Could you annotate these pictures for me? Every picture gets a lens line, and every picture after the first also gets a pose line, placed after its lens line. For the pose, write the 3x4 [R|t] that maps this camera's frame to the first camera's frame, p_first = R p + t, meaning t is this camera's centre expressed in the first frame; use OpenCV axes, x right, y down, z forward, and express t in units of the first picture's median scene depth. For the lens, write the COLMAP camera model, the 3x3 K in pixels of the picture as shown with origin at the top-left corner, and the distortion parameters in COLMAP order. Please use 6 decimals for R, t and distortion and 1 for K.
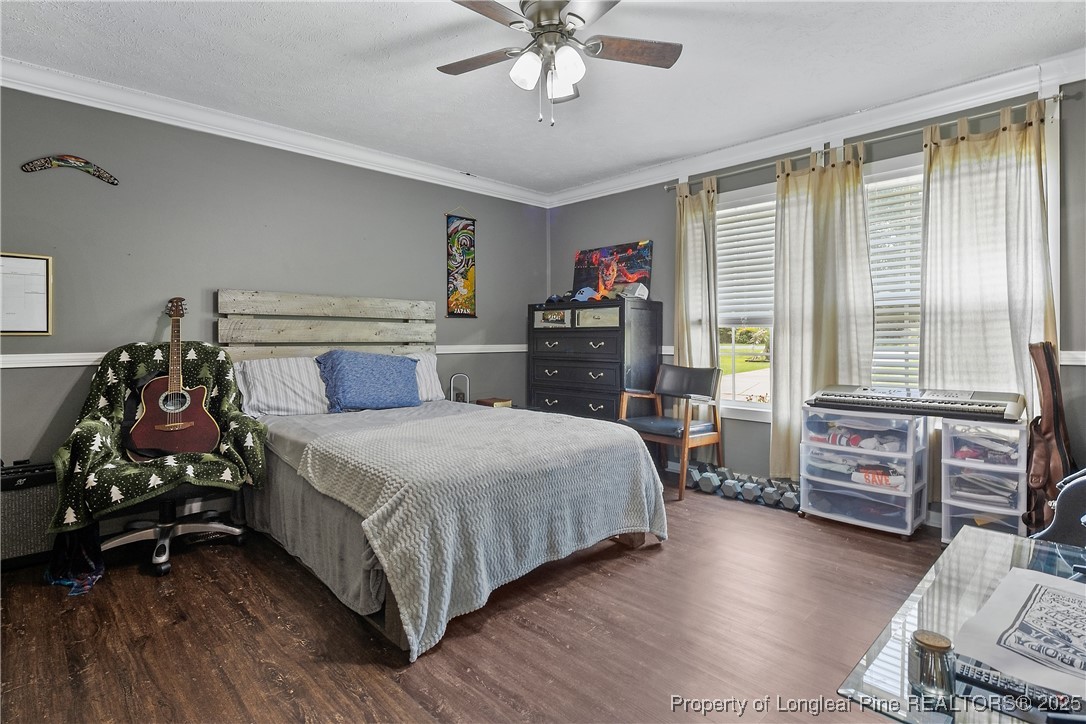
lens RADIAL K [[530.5, 0, 541.5], [0, 530.5, 339.1], [0, 0, 1]] dist [0.002998, -0.000002]
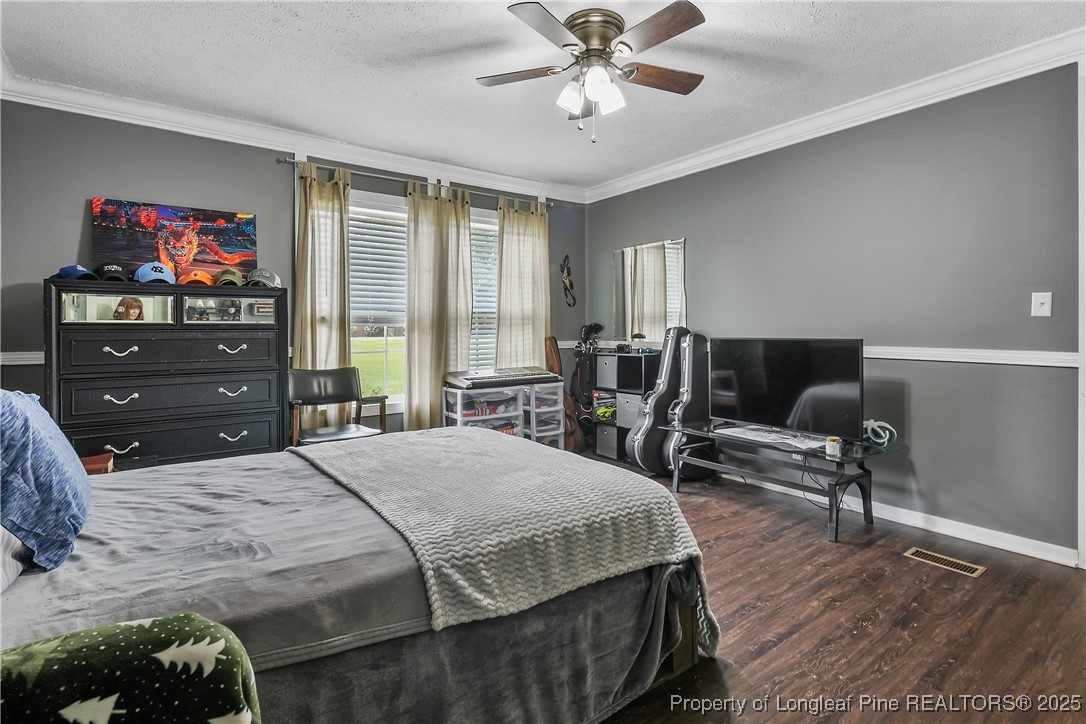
lens RADIAL K [[525.8, 0, 529.2], [0, 525.8, 330.7], [0, 0, 1]] dist [0.000354, -0.000462]
pose [[0.151804, 0.001536, 0.988409, -0.631207], [0.013292, 0.999905, -0.003595, -0.006121], [-0.988321, 0.013684, 0.151769, 0.588763]]
